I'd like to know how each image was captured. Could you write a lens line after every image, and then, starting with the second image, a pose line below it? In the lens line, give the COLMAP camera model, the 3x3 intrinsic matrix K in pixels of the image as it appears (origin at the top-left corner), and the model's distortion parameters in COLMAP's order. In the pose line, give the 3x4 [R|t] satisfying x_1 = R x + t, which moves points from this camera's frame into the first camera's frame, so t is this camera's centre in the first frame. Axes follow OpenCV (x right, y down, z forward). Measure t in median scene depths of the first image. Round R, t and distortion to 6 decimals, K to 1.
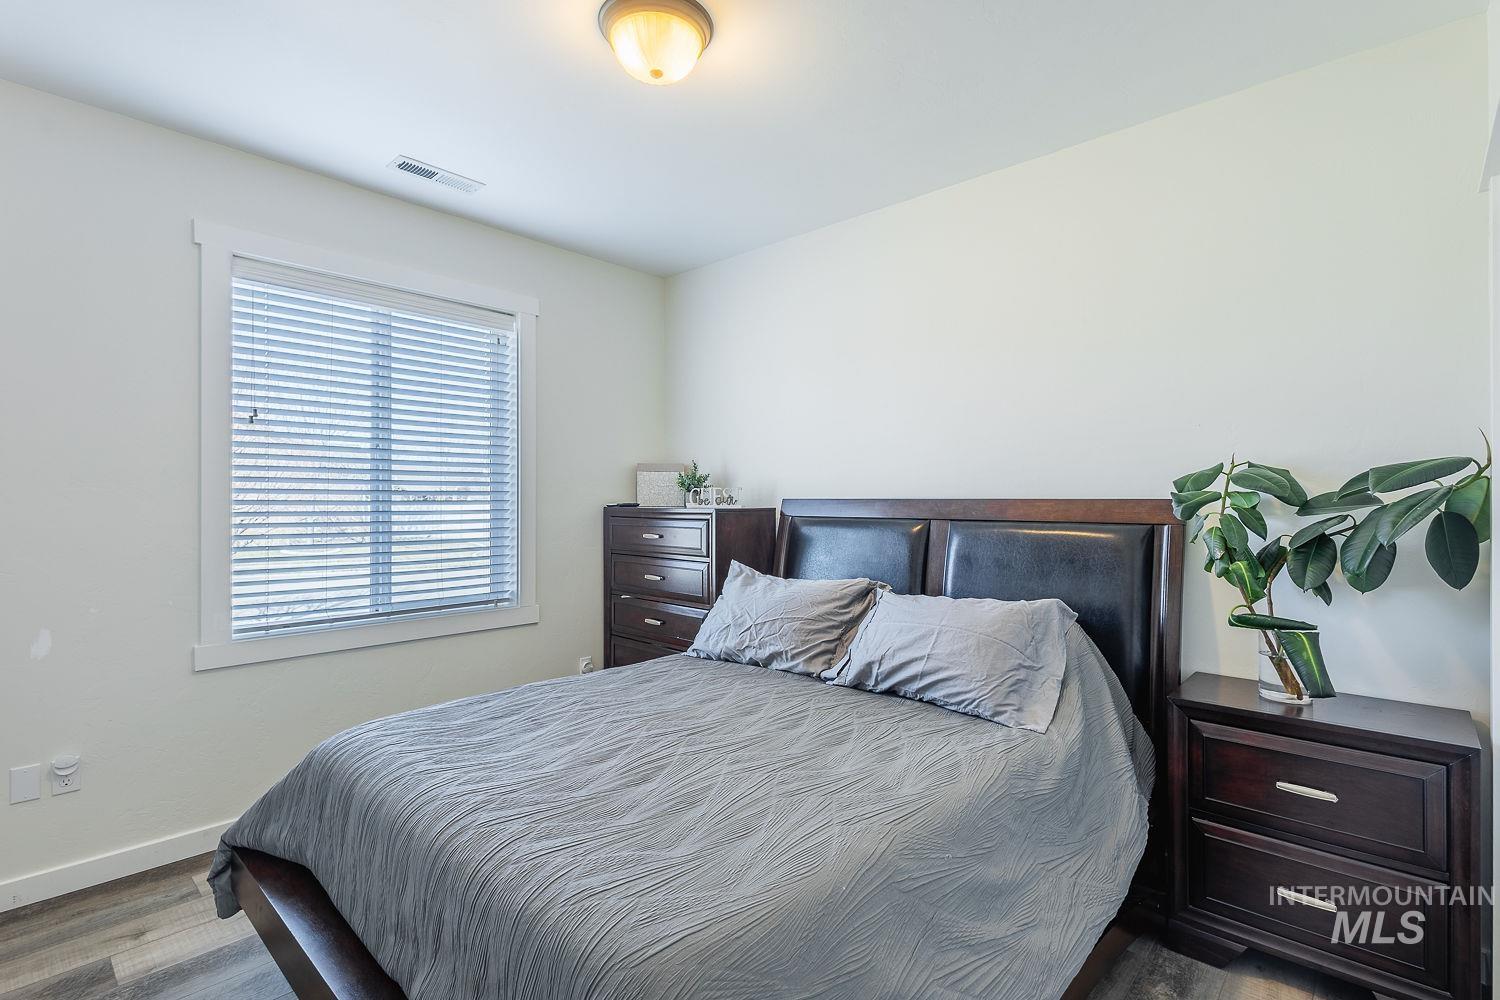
lens RADIAL K [[701.7, 0, 751.0], [0, 701.7, 499.8], [0, 0, 1]] dist [0.012706, -0.006194]
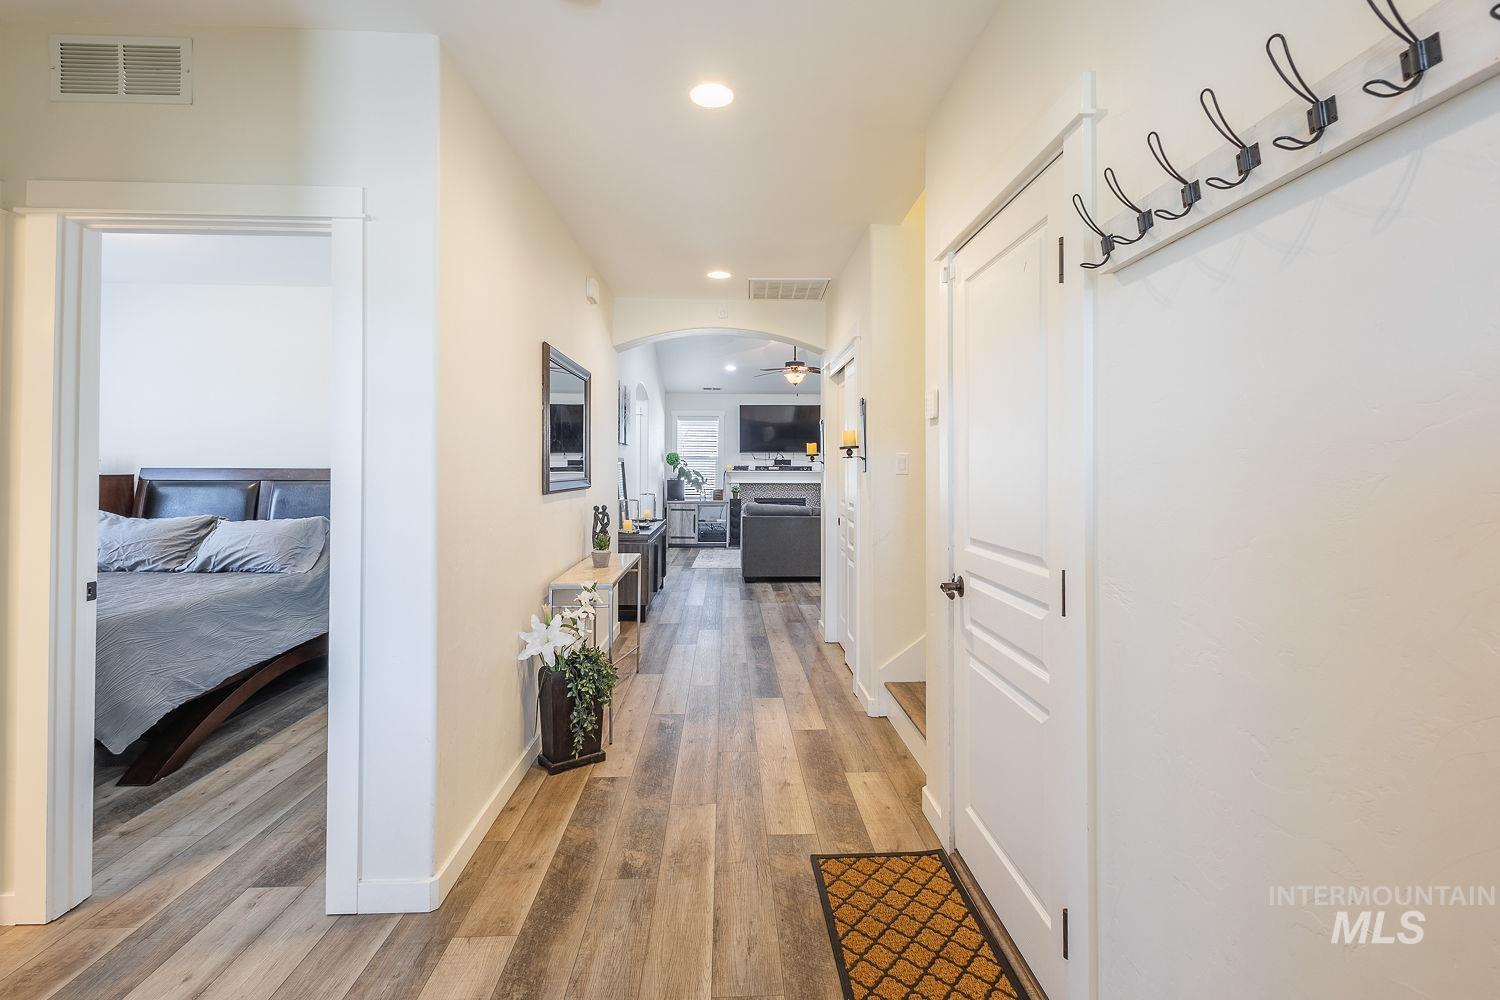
lens RADIAL K [[693.9, 0, 749.7], [0, 693.9, 458.5], [0, 0, 1]] dist [0.012624, -0.000170]
pose [[0.705369, 0.010081, 0.708769, -0.124518], [-0.001505, 0.999918, -0.012723, -0.006325], [-0.708839, 0.007908, 0.705326, -1.197930]]
